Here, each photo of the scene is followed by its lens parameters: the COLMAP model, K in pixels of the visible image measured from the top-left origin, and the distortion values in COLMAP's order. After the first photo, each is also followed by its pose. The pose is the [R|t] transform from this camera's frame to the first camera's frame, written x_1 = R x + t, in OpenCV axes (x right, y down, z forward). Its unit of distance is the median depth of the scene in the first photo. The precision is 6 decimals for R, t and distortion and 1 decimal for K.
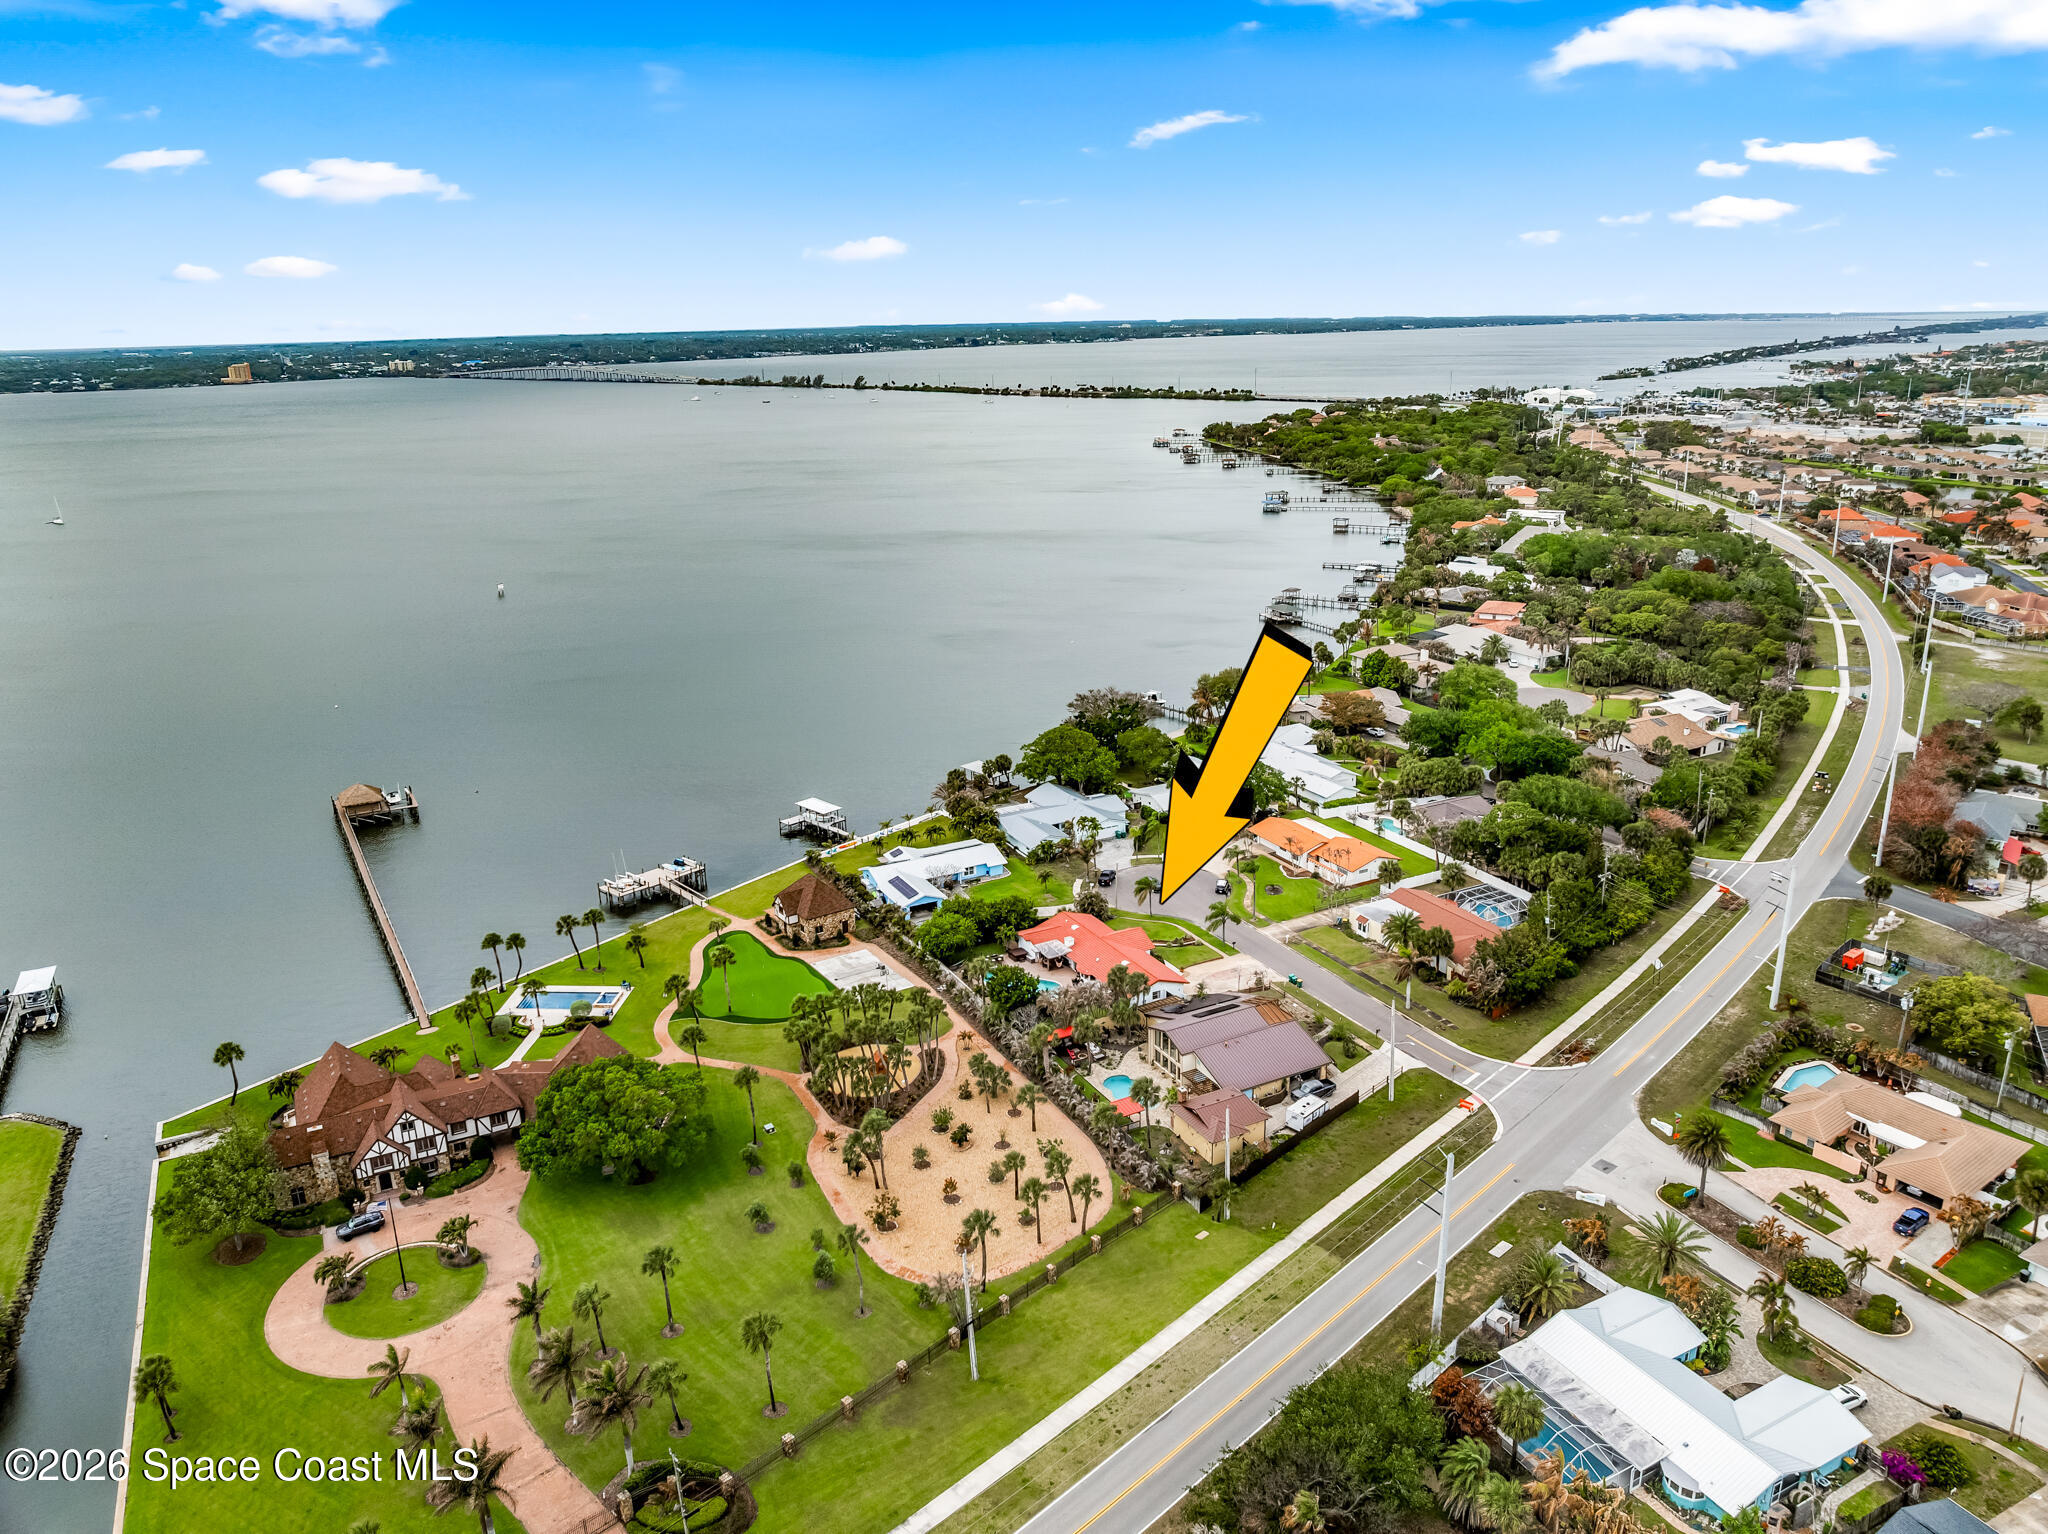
lens RADIAL K [[1447.8, 0, 1025.1], [0, 1447.8, 719.2], [0, 0, 1]] dist [-0.034505, -0.003095]
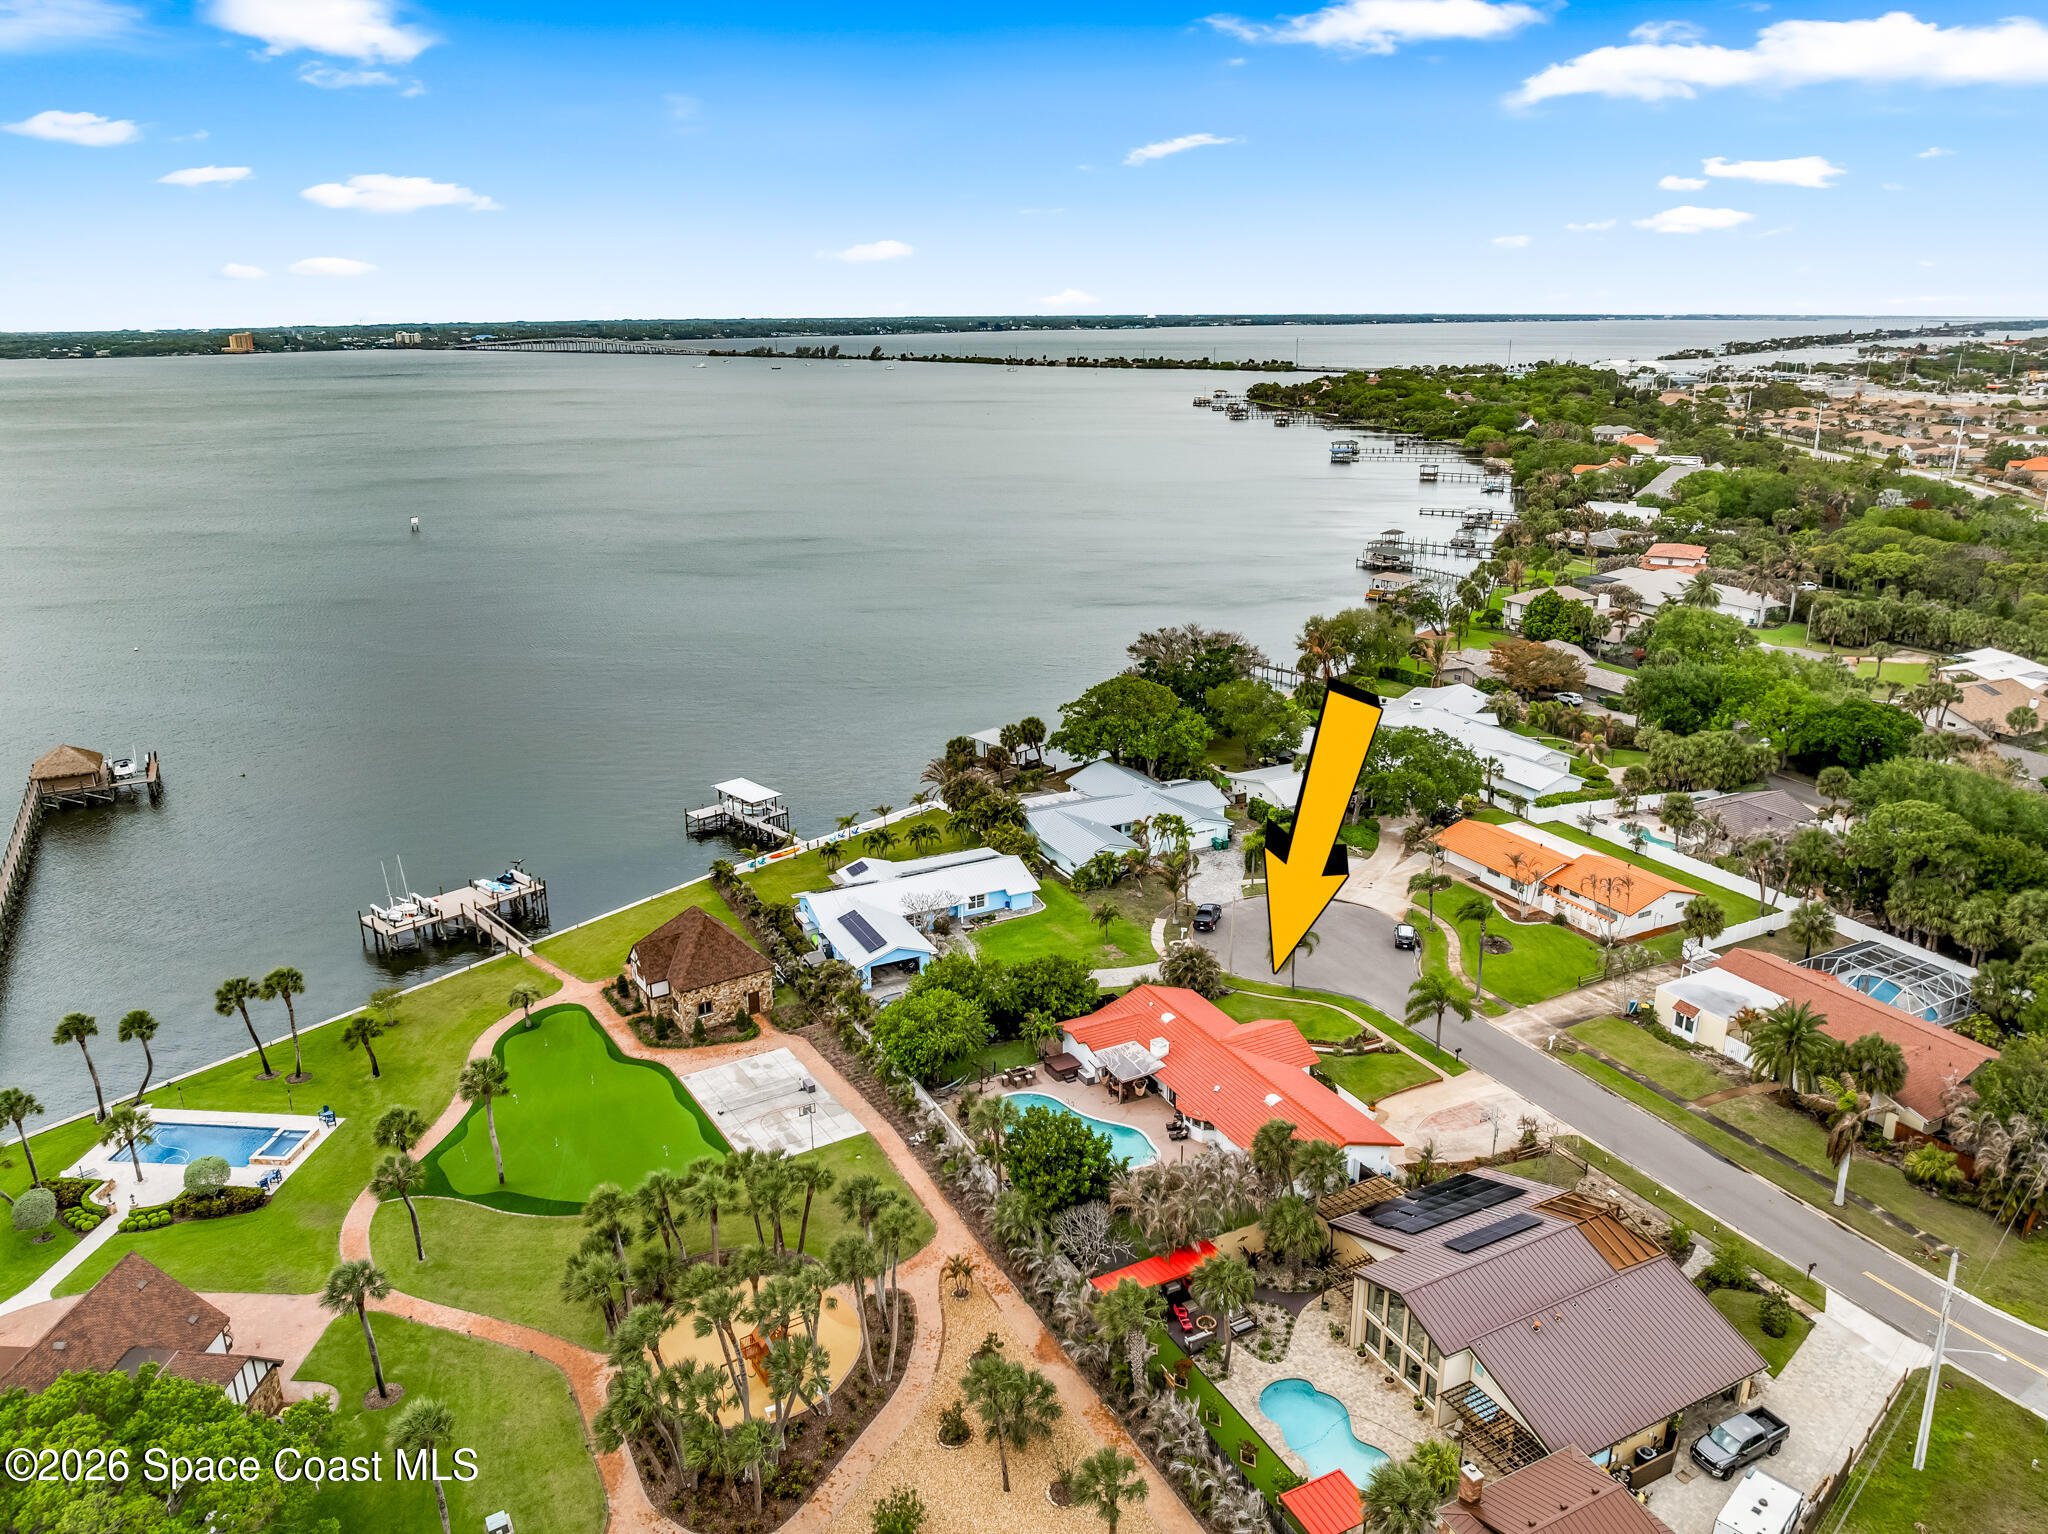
lens RADIAL K [[1447.8, 0, 1025.1], [0, 1447.8, 719.2], [0, 0, 1]] dist [-0.034505, -0.003095]
pose [[0.999803, 0.016081, -0.011663, -0.012424], [-0.016044, 0.999866, 0.003226, 0.026187], [0.011714, -0.003038, 0.999927, 0.388357]]
